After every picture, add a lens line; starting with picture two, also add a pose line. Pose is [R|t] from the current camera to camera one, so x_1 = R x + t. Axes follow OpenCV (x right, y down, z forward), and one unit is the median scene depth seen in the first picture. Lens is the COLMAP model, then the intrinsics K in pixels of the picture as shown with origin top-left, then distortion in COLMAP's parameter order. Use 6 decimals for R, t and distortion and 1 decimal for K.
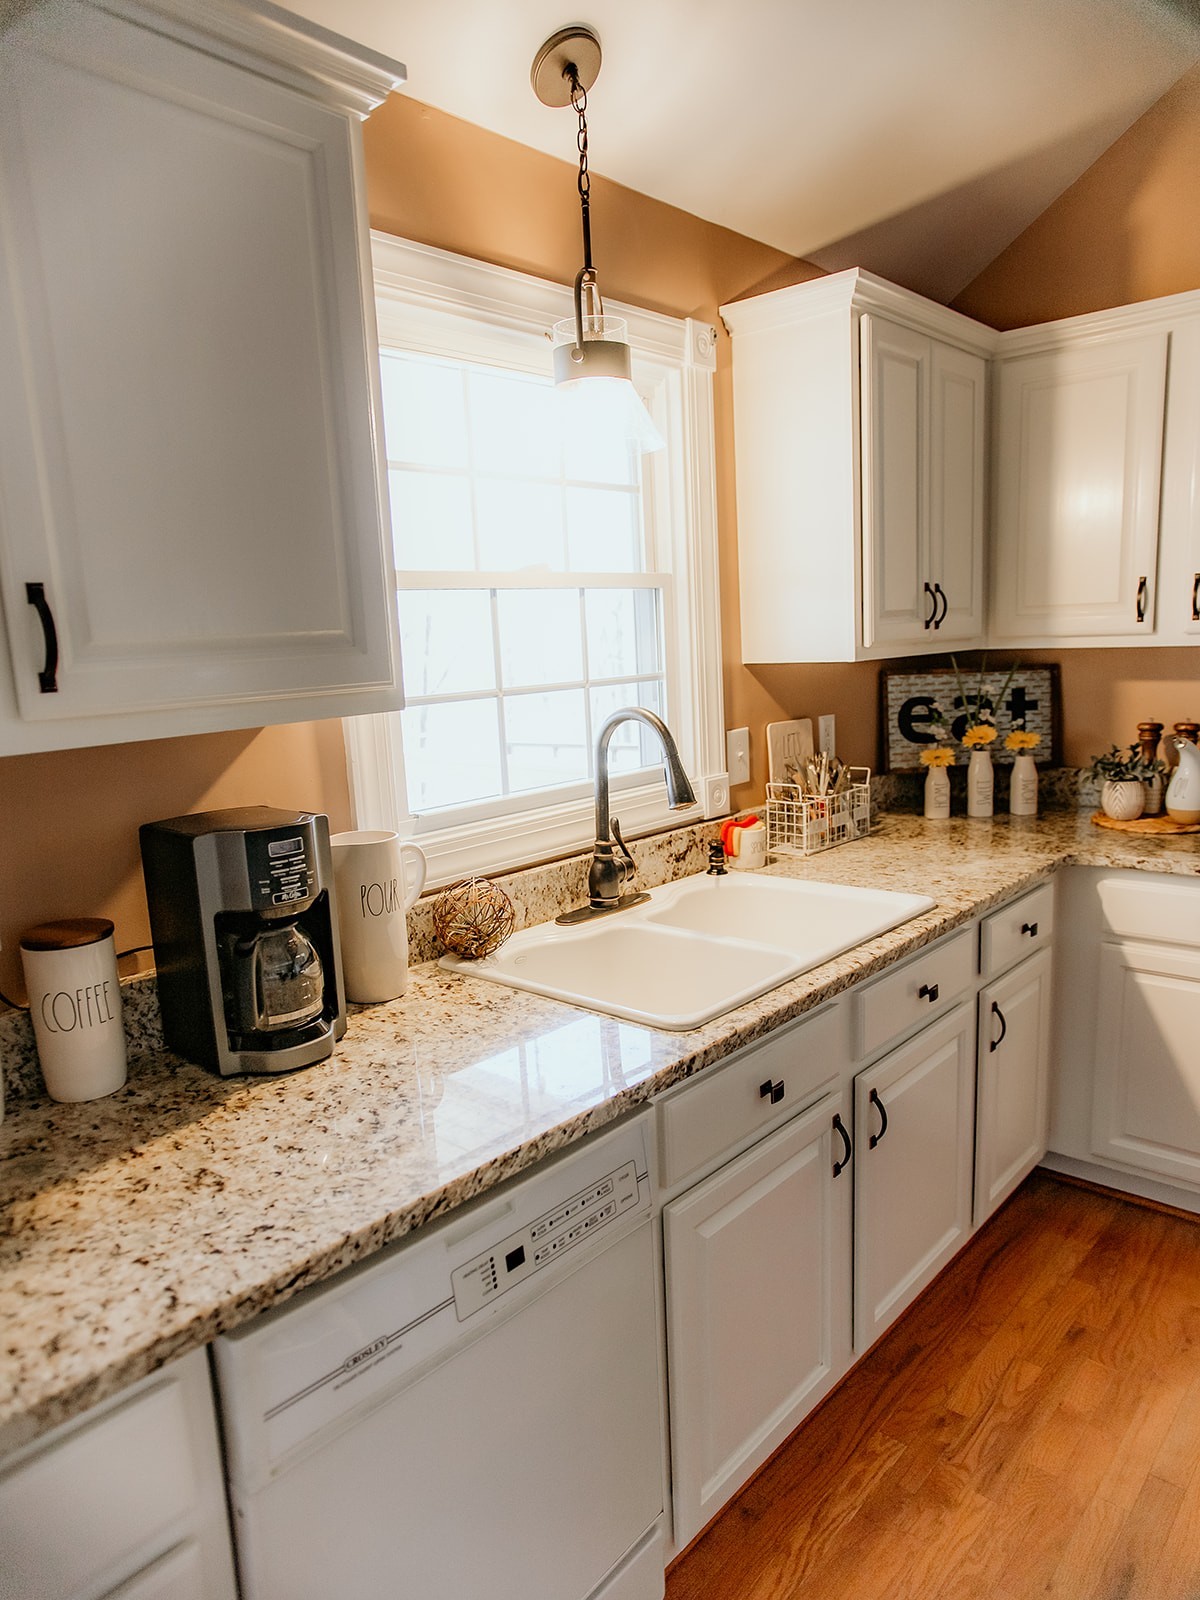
lens RADIAL K [[1084.0, 0, 618.5], [0, 1084.0, 809.0], [0, 0, 1]] dist [-0.026917, 0.003614]
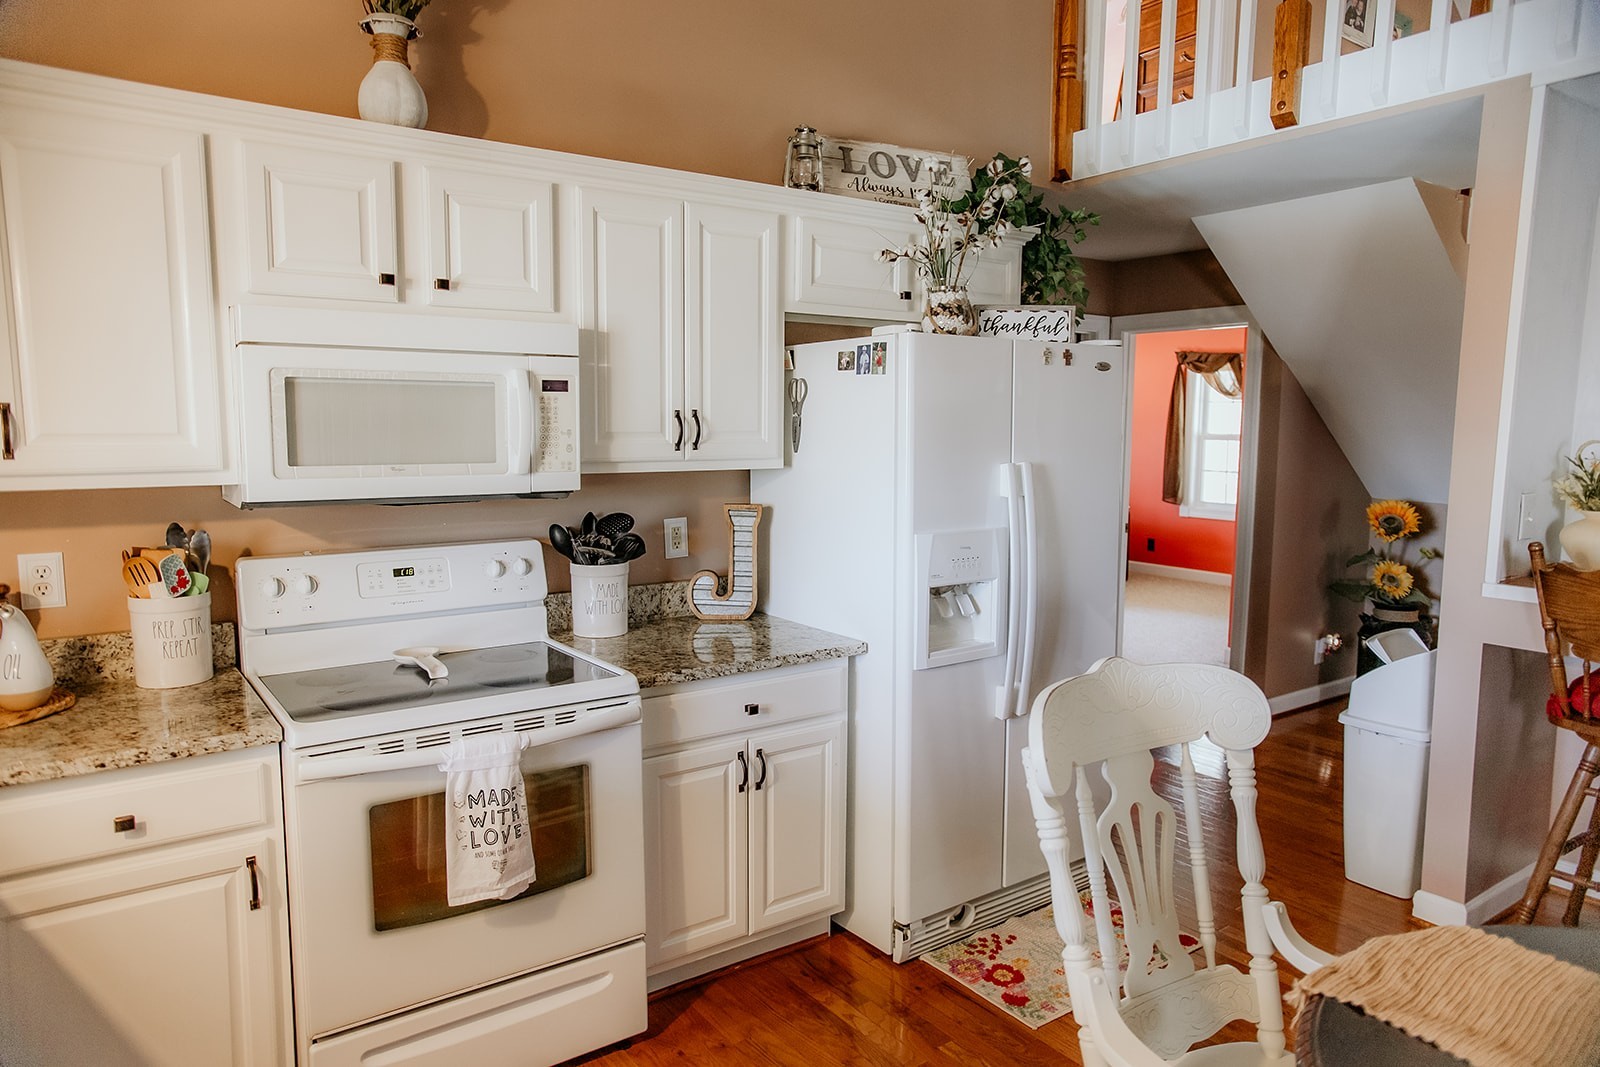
lens RADIAL K [[1035.2, 0, 800.0], [0, 1035.2, 533.5], [0, 0, 1]] dist [-0.005900, 0.003059]
pose [[0.242921, -0.060859, 0.968135, -0.071875], [0.147149, 0.988792, 0.025235, -0.051938], [-0.958820, 0.136330, 0.249153, 0.241140]]
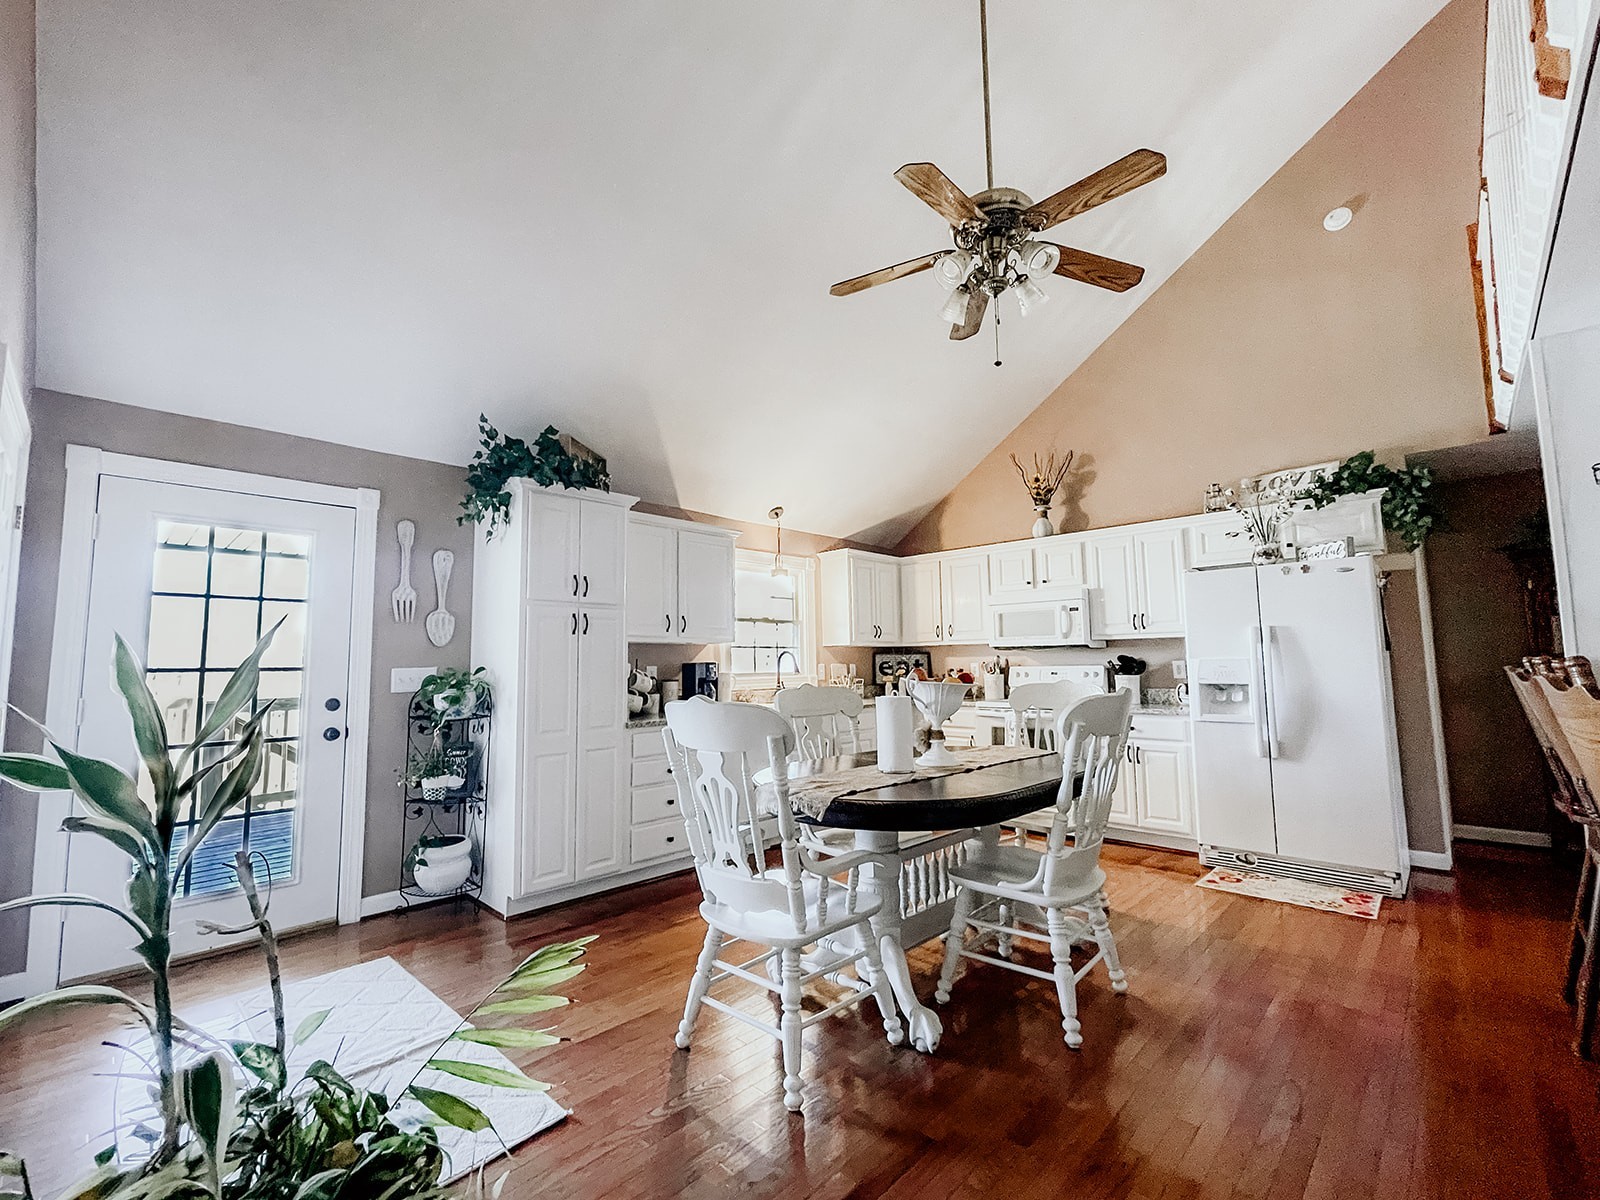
lens RADIAL K [[696.6, 0, 800.0], [0, 696.6, 600.0], [0, 0, 1]] dist [-0.000969, 0.000085]
pose [[0.997994, 0.023966, -0.058592, 0.163337], [-0.038247, 0.965813, -0.256401, 0.302845], [0.050444, 0.258128, 0.964793, -1.229871]]
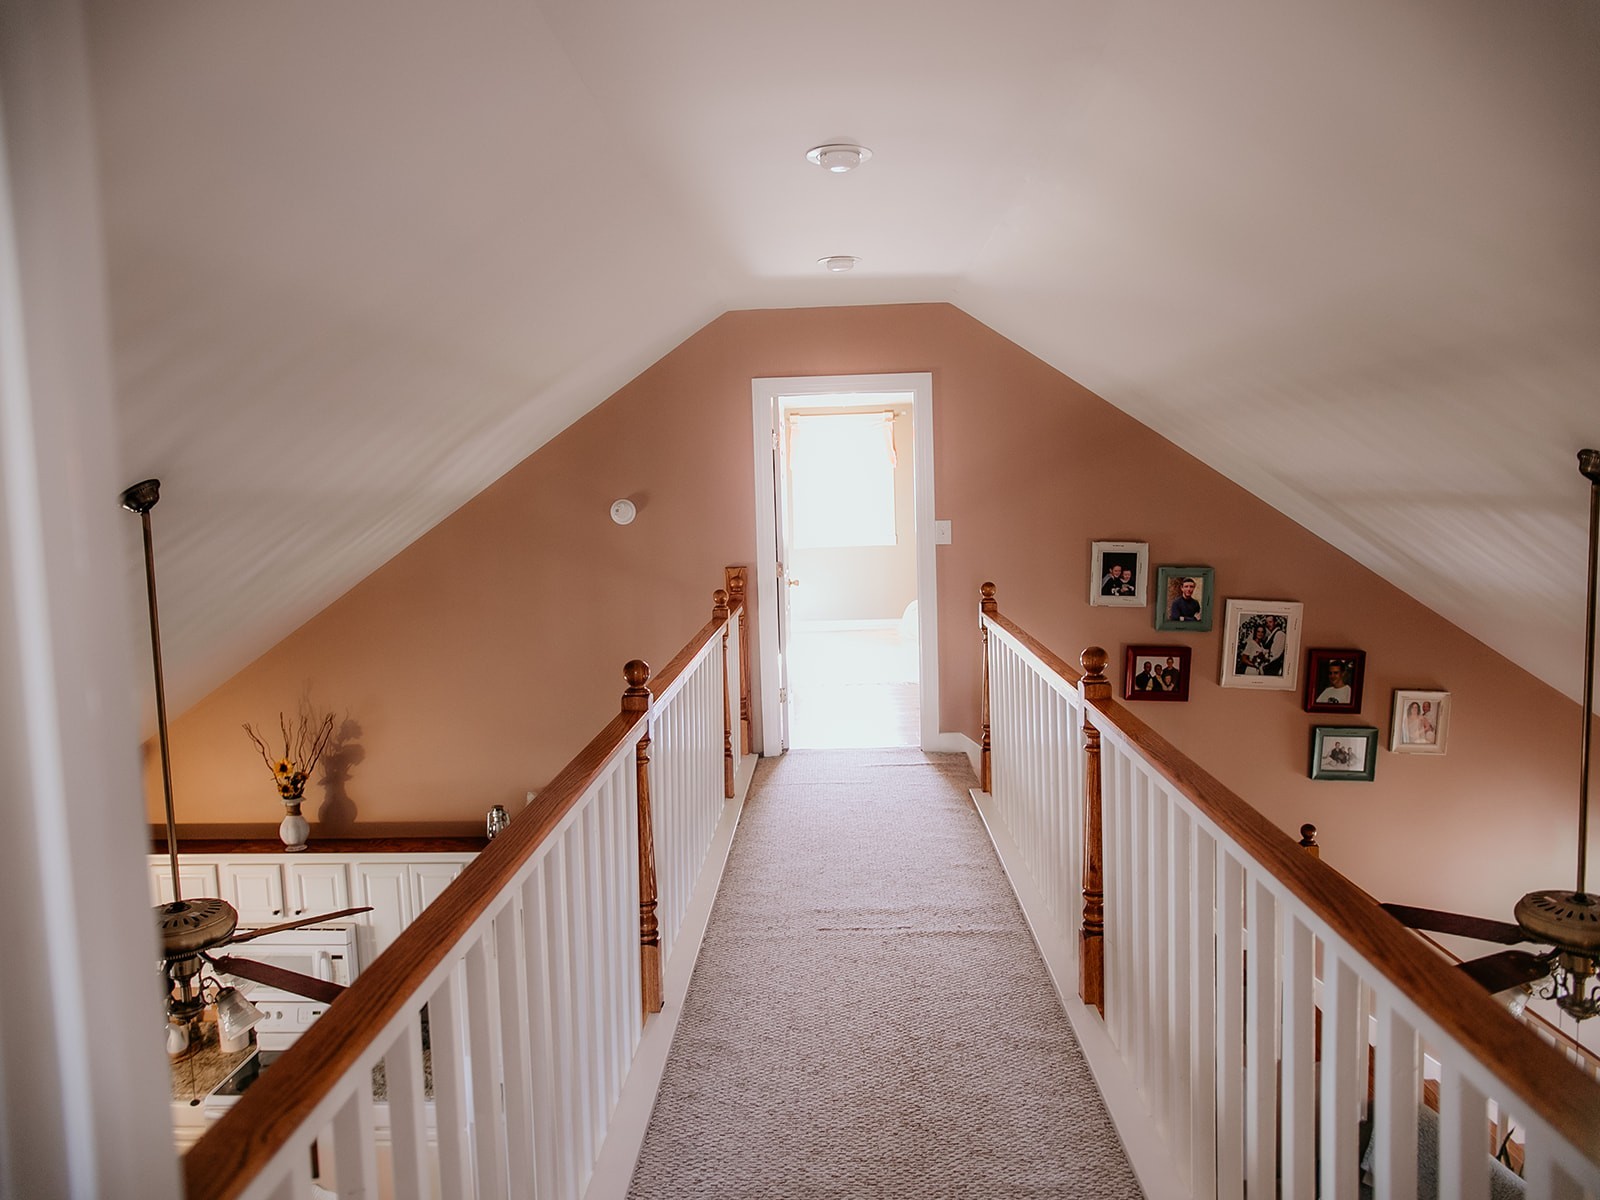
lens RADIAL K [[1084.0, 0, 795.7], [0, 1084.0, 570.5], [0, 0, 1]] dist [-0.026917, 0.003614]
pose [[0.780926, -0.039316, 0.623385, 0.176162], [0.104534, 0.992168, -0.068377, -0.754147], [-0.615814, 0.118563, 0.778920, -1.803469]]
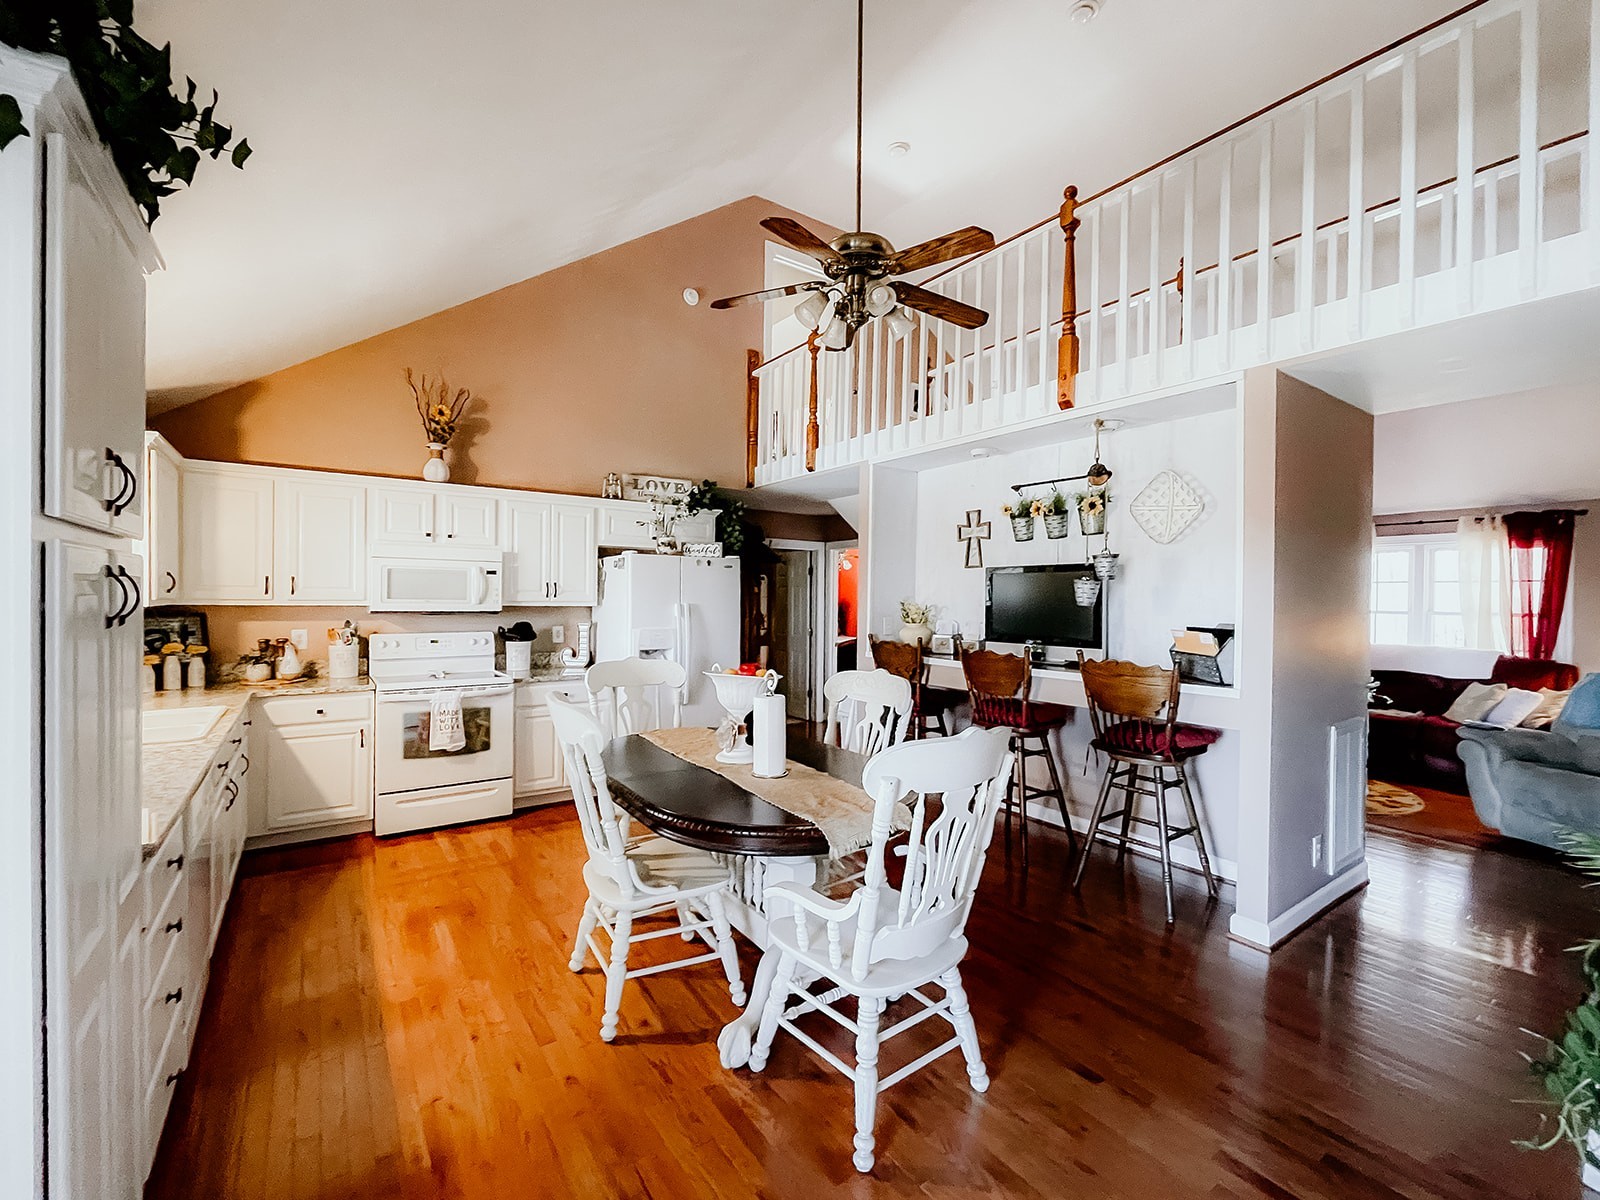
lens RADIAL K [[676.5, 0, 804.5], [0, 676.5, 605.2], [0, 0, 1]] dist [-0.000398, -0.000012]
pose [[0.231365, 0.033505, 0.972290, -0.677834], [0.140053, 0.987849, -0.067368, 0.112944], [-0.962733, 0.151759, 0.223862, -0.460515]]
